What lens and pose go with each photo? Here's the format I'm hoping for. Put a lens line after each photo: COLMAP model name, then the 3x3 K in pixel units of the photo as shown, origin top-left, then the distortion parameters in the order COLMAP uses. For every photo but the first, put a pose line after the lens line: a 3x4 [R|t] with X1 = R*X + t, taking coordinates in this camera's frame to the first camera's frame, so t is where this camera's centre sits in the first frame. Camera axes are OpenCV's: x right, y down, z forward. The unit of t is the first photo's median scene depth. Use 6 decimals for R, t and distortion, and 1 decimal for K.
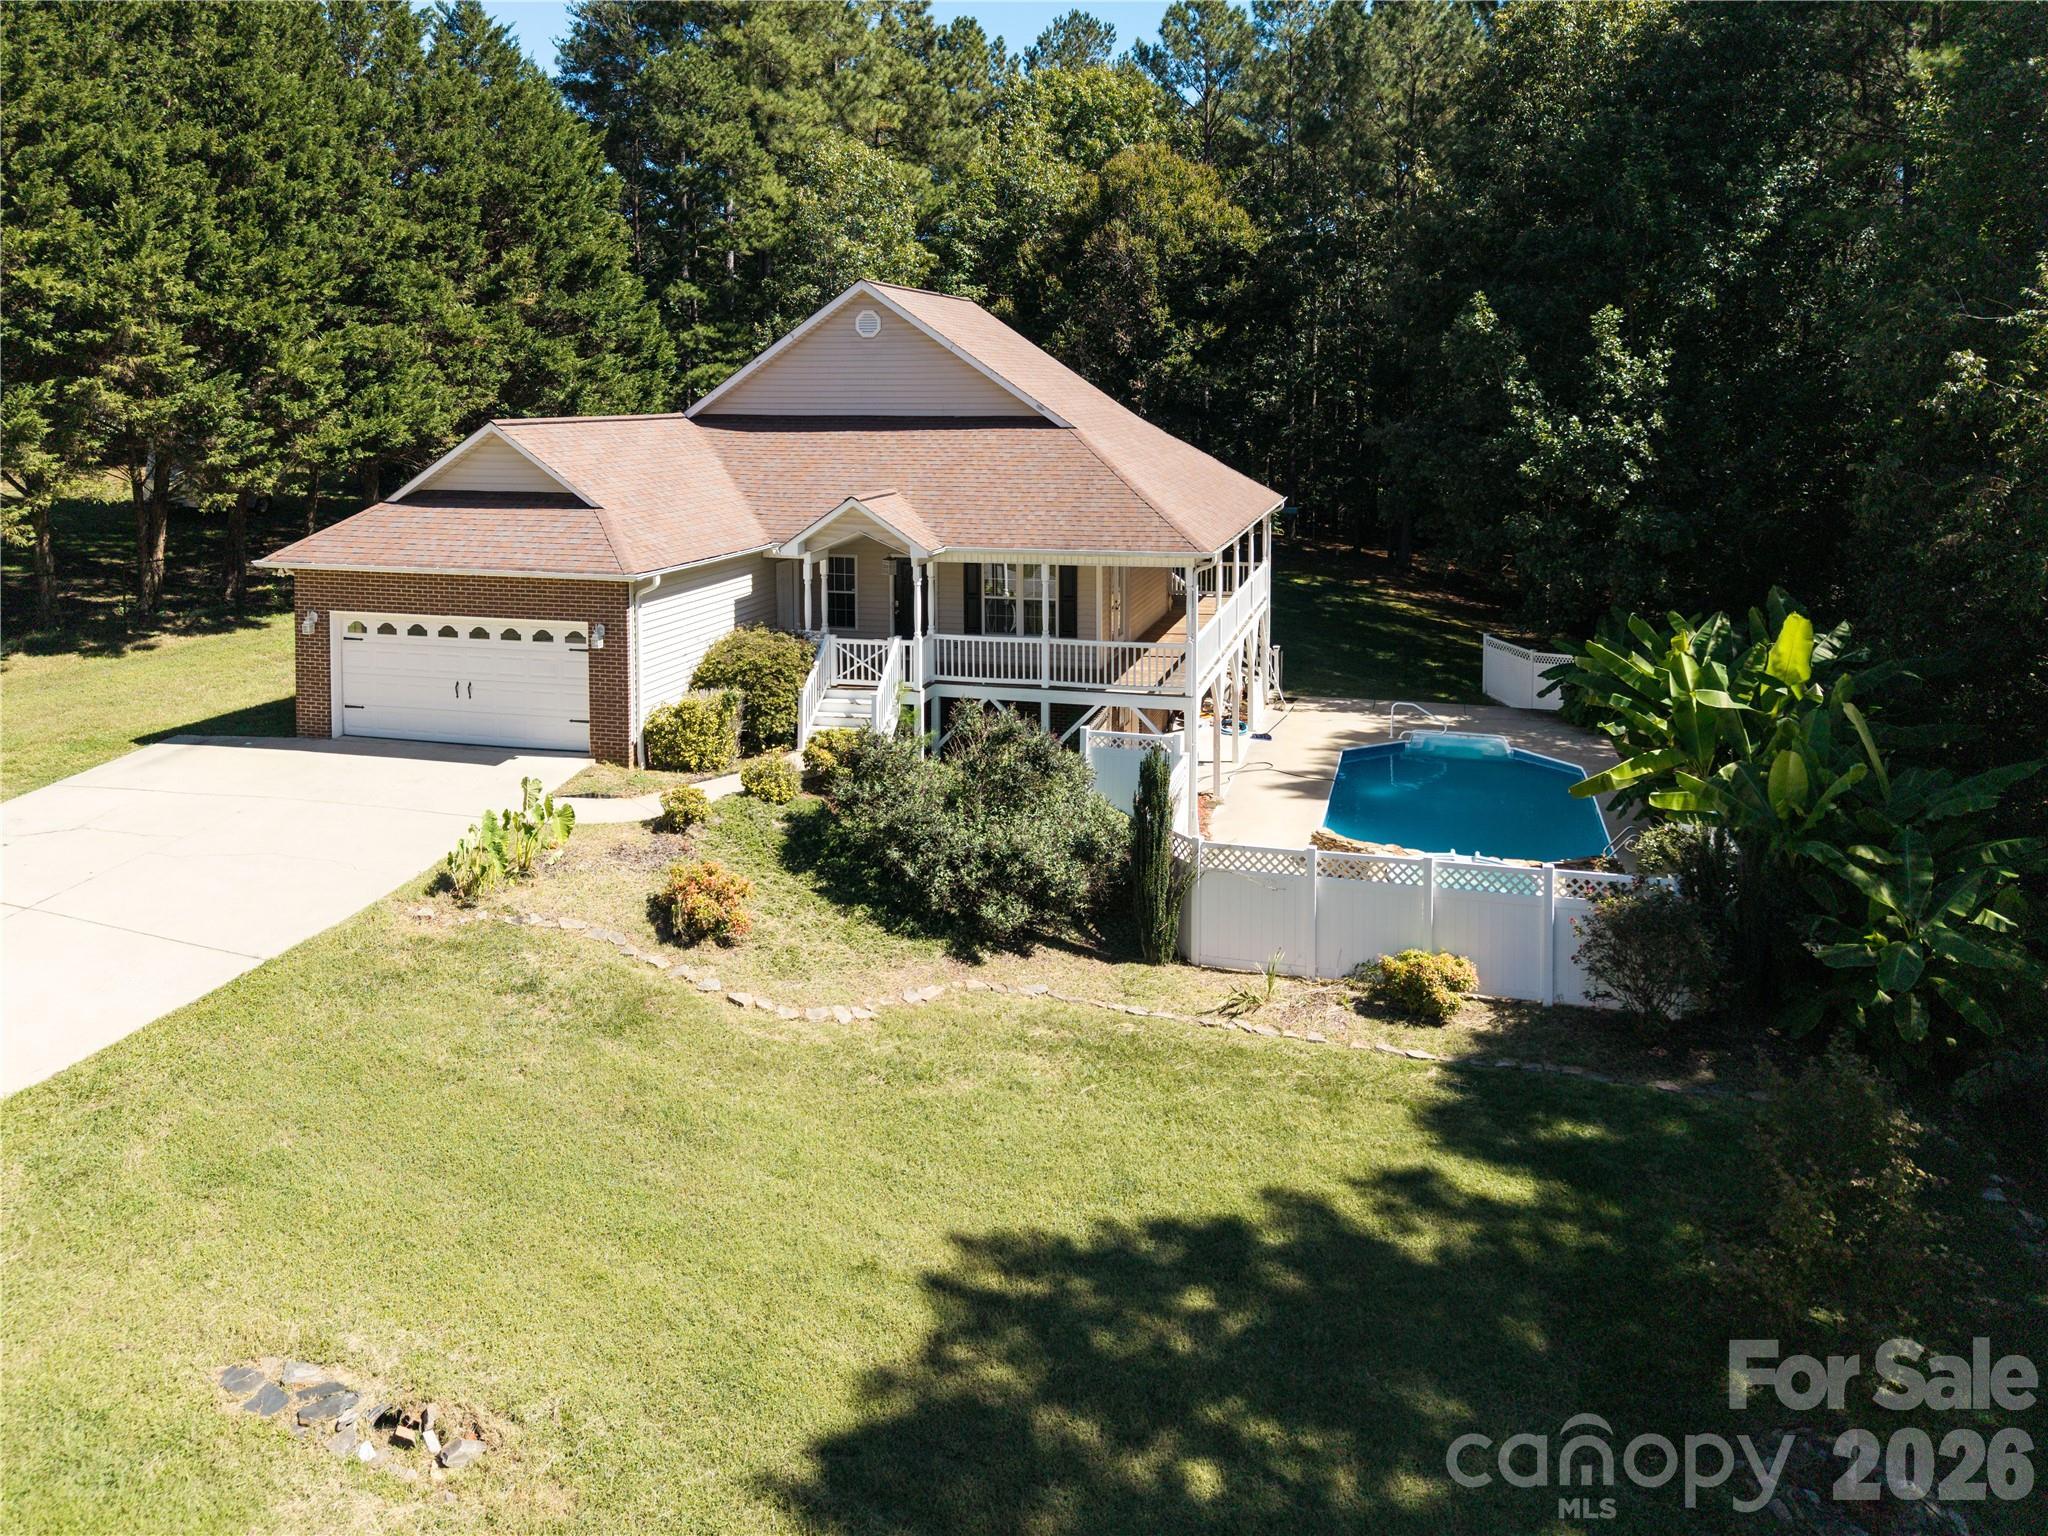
lens RADIAL K [[1467.4, 0, 1035.1], [0, 1467.4, 471.8], [0, 0, 1]] dist [0.006785, -0.010872]
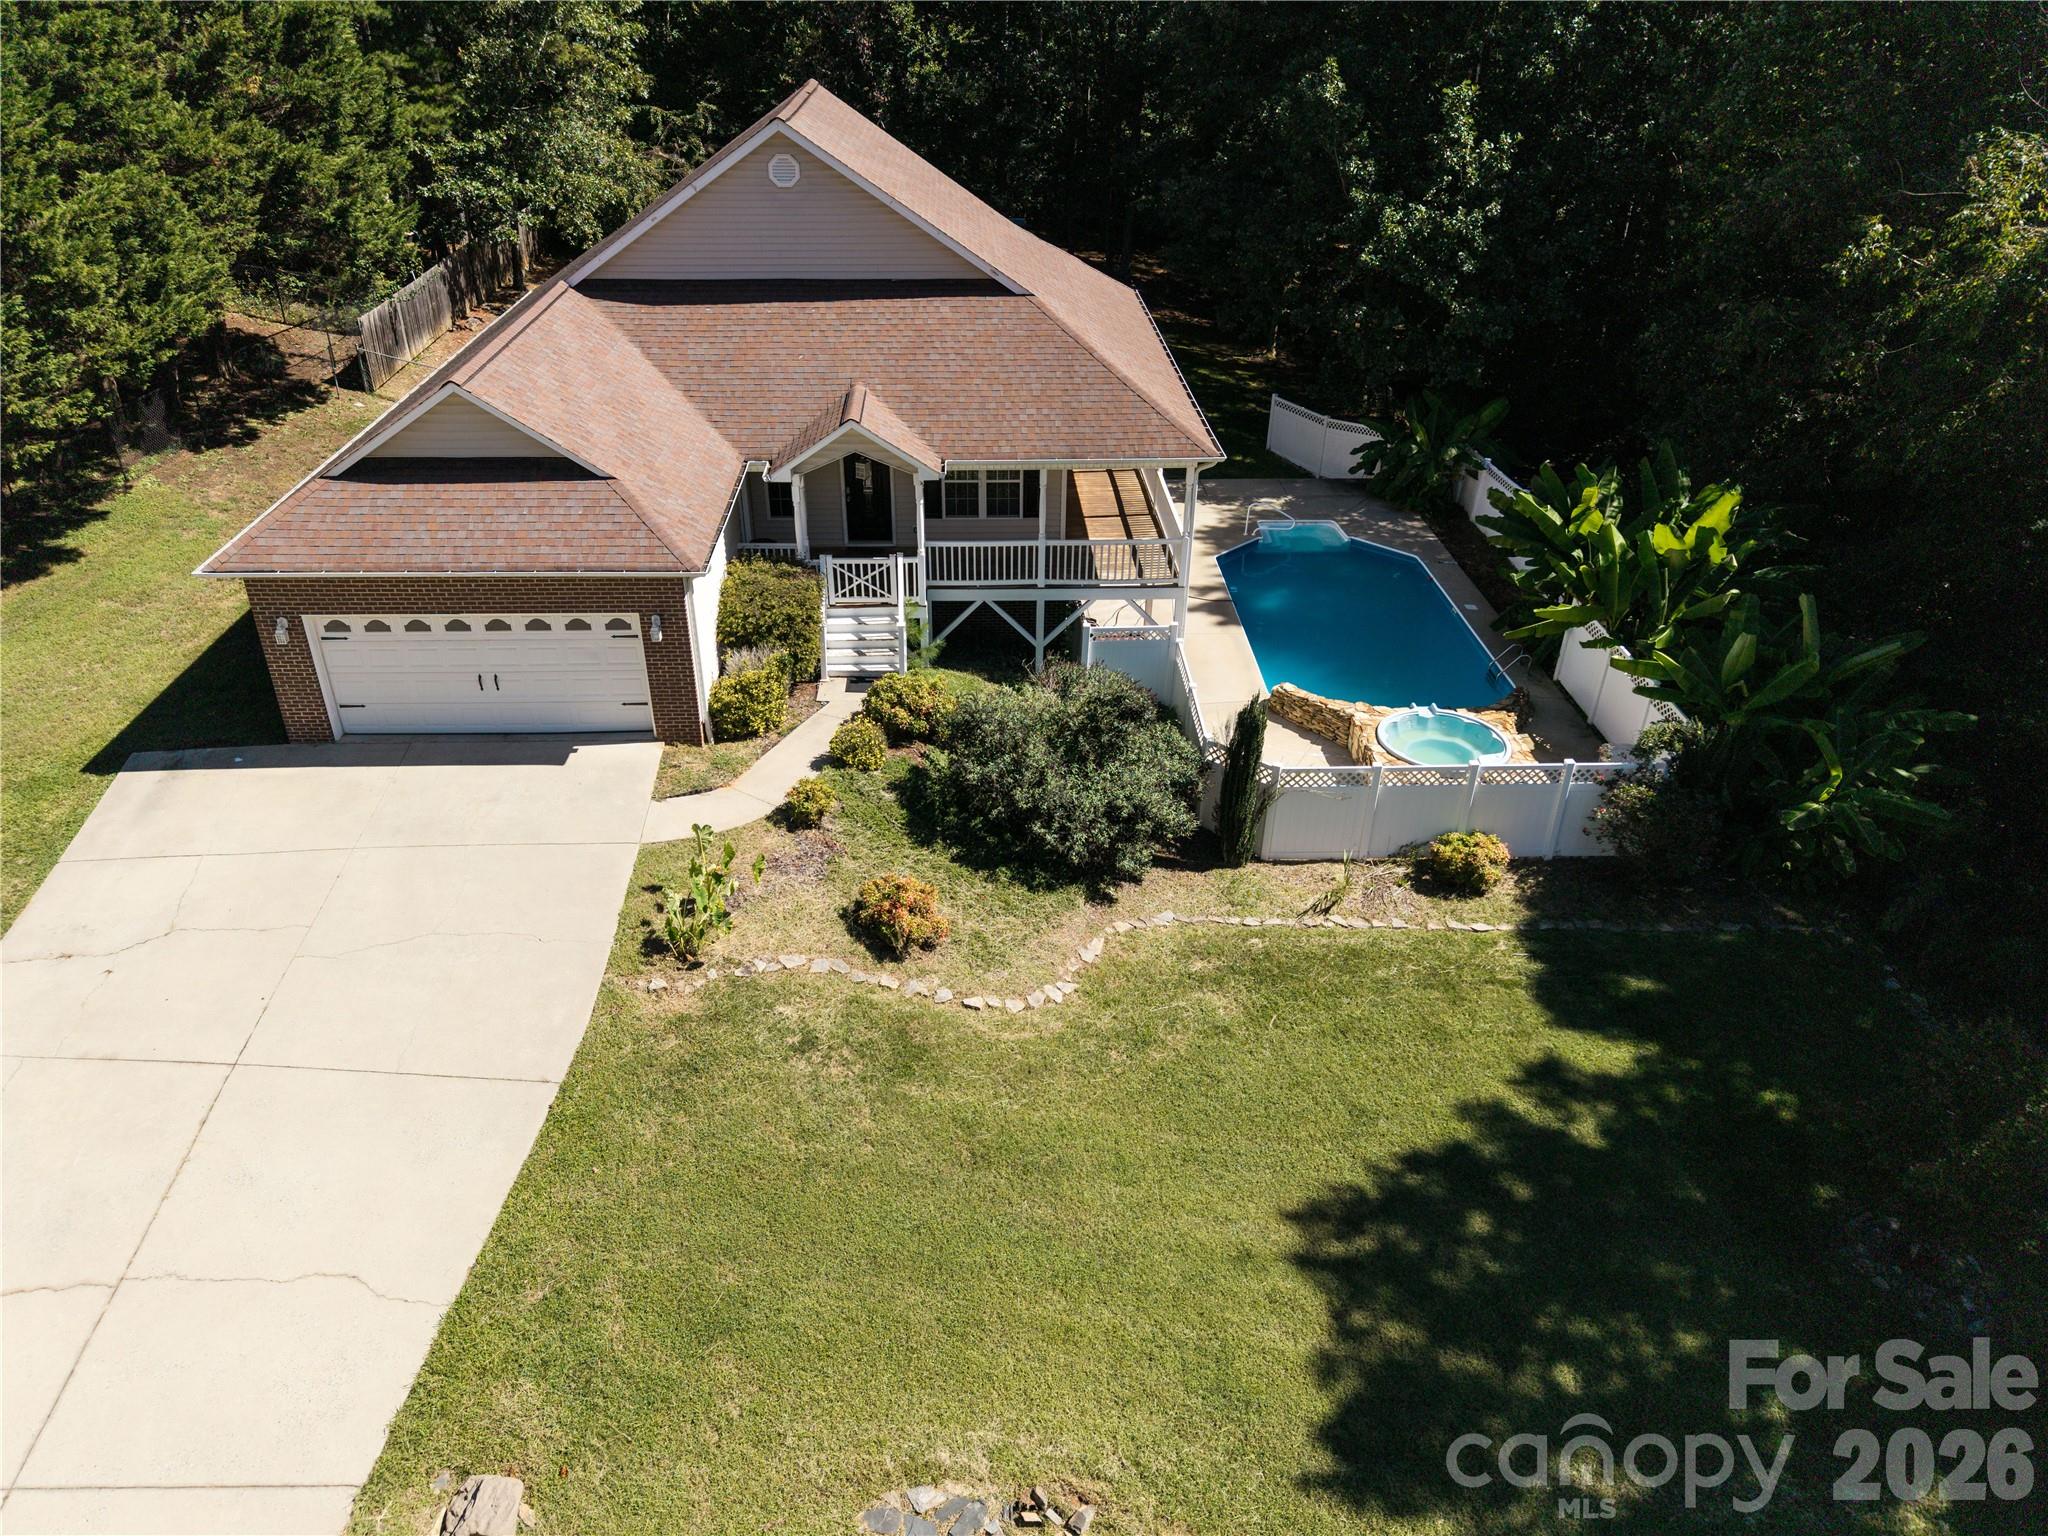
lens RADIAL K [[1376.5, 0, 1007.3], [0, 1376.5, 752.0], [0, 0, 1]] dist [0.043541, -0.041855]
pose [[0.956609, -0.140256, 0.255396, -0.276326], [0.008834, 0.890081, 0.455717, -0.189010], [-0.291240, -0.433687, 0.852698, 0.125885]]
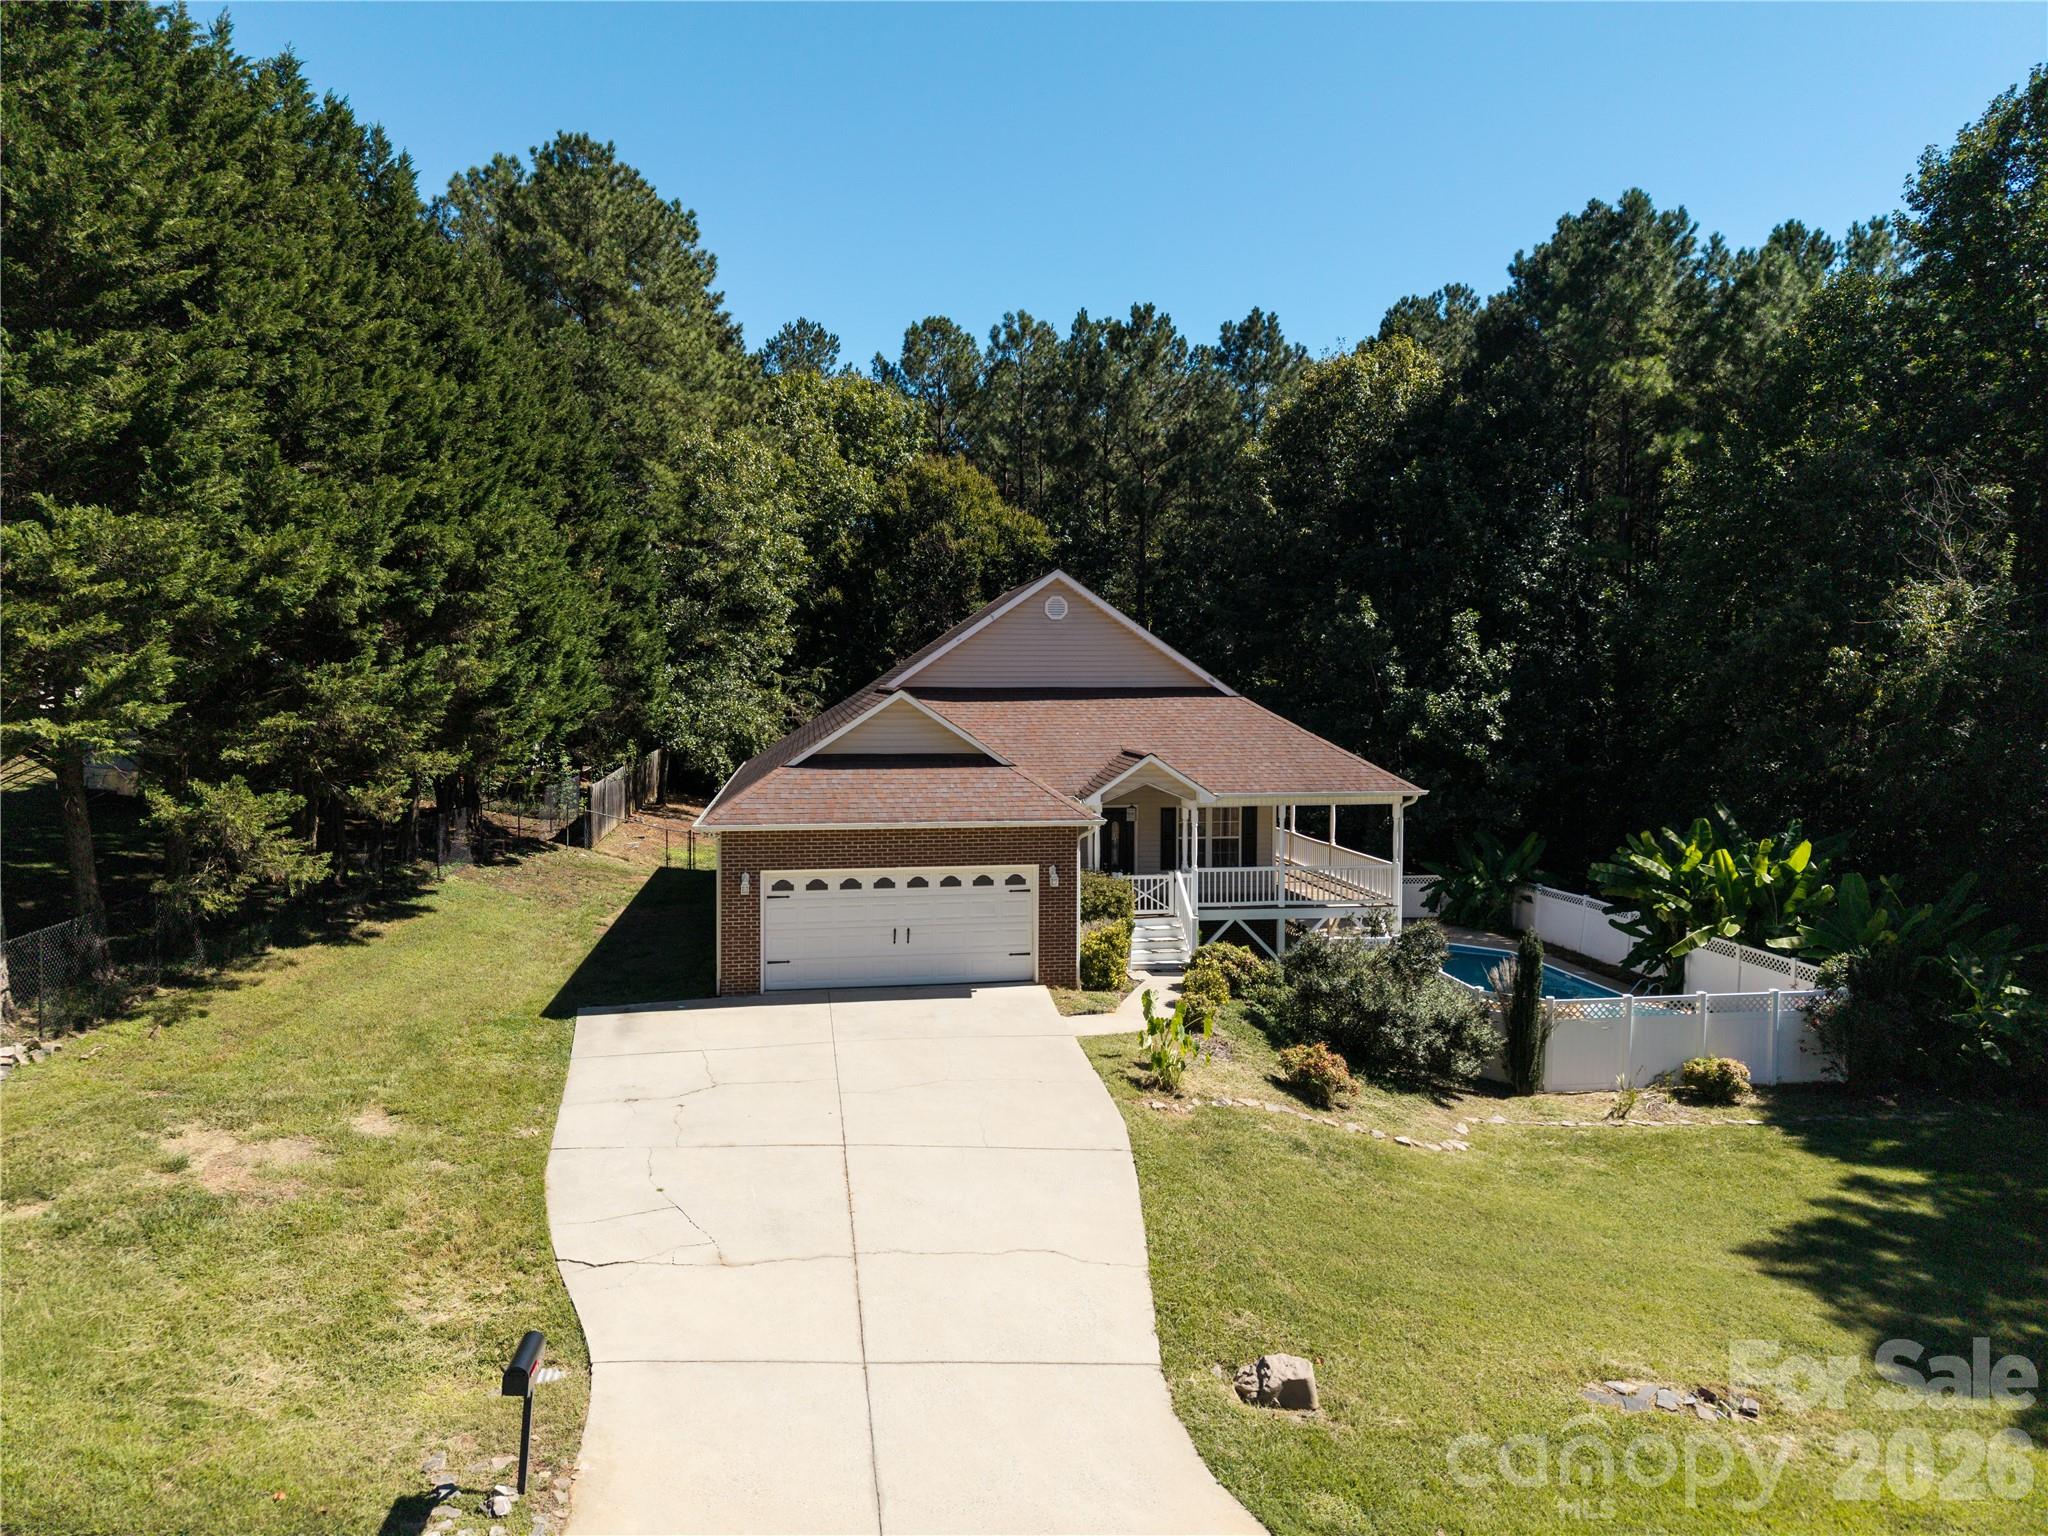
lens RADIAL K [[1376.5, 0, 1030.1], [0, 1376.5, 747.8], [0, 0, 1]] dist [0.043541, -0.041855]
pose [[0.911686, -0.014240, 0.410640, -0.649520], [0.017485, 0.999839, -0.004148, 0.014252], [-0.410515, 0.010962, 0.911788, 0.029871]]
